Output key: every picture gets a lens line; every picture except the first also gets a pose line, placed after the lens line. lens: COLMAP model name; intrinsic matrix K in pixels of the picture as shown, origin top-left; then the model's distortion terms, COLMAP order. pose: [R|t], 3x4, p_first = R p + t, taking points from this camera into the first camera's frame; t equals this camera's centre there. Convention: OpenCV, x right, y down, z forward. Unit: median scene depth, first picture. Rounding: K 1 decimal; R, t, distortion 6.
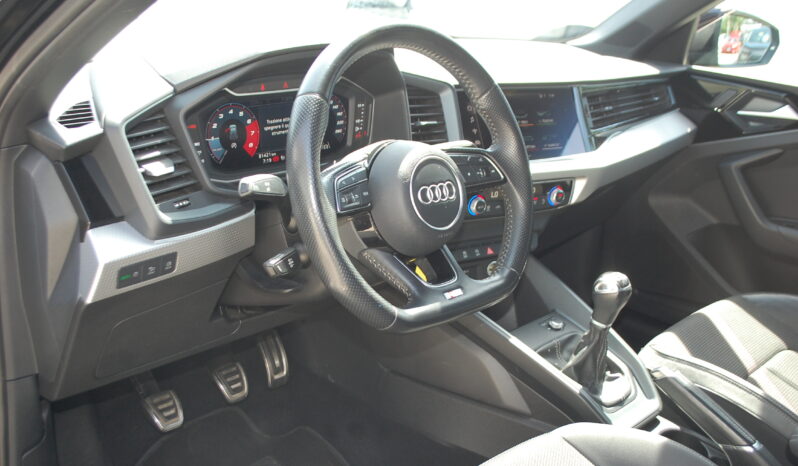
lens RADIAL K [[861.9, 0, 399.0], [0, 861.9, 233.0], [0, 0, 1]] dist [-0.013227, -0.023629]
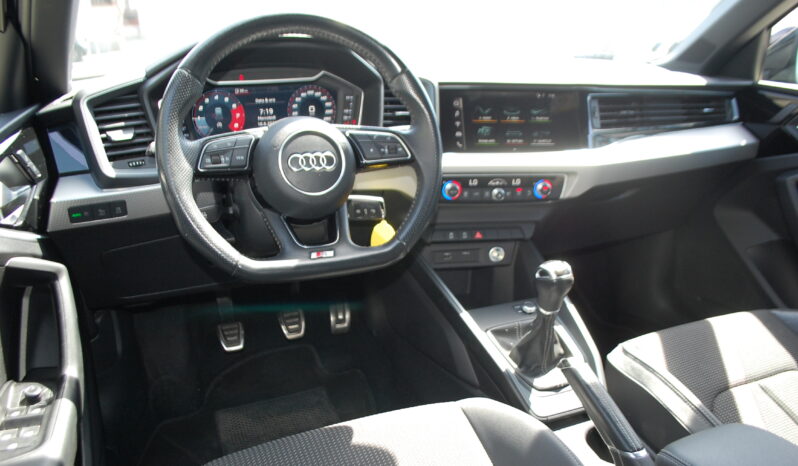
lens RADIAL K [[638.2, 0, 399.0], [0, 638.2, 233.0], [0, 0, 1]] dist [-0.083719, 0.010391]
pose [[0.918205, 0.081231, -0.387687, 0.366159], [-0.083067, 0.996471, 0.012050, 0.018604], [0.387298, 0.021140, 0.921712, 0.236424]]
